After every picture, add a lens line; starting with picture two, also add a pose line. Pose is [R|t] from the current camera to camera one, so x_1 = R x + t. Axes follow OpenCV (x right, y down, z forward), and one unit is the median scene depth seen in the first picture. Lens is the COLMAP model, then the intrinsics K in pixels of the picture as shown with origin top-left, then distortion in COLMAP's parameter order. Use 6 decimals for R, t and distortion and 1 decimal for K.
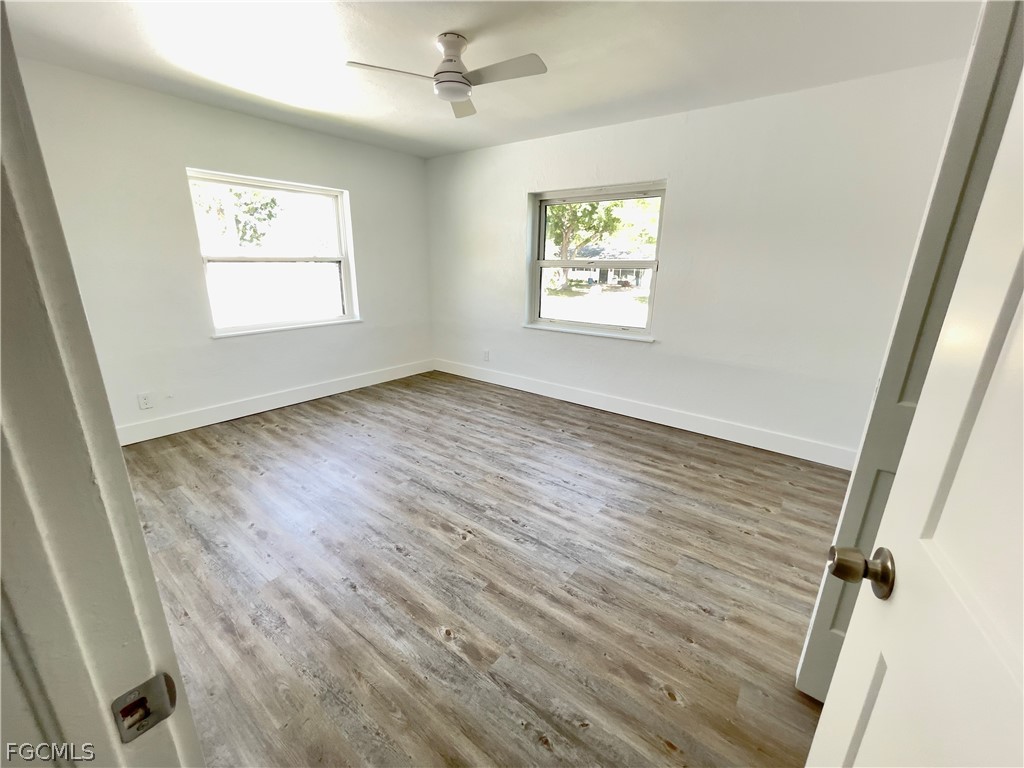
lens RADIAL K [[420.0, 0, 515.1], [0, 420.0, 384.8], [0, 0, 1]] dist [-0.005788, 0.002719]
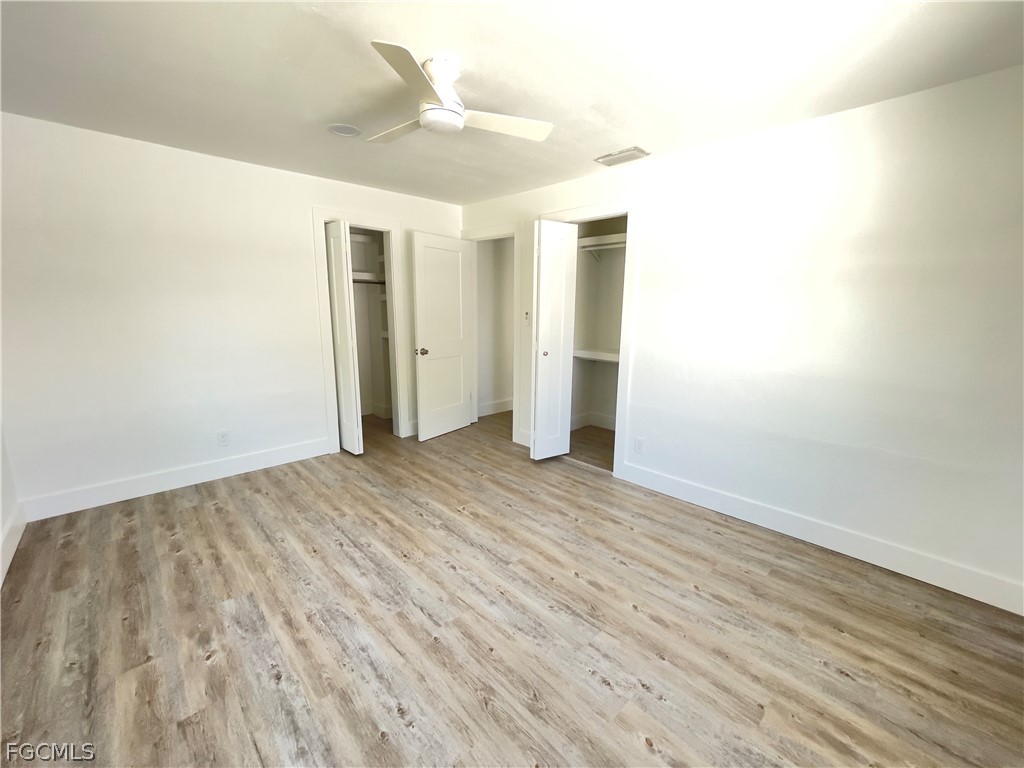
lens RADIAL K [[420.0, 0, 512.6], [0, 420.0, 385.4], [0, 0, 1]] dist [-0.005788, 0.002719]
pose [[-0.987702, -0.057678, 0.145318, -0.356315], [0.015920, 0.887530, 0.460474, -0.485737], [-0.155533, 0.457125, -0.875698, 1.564174]]
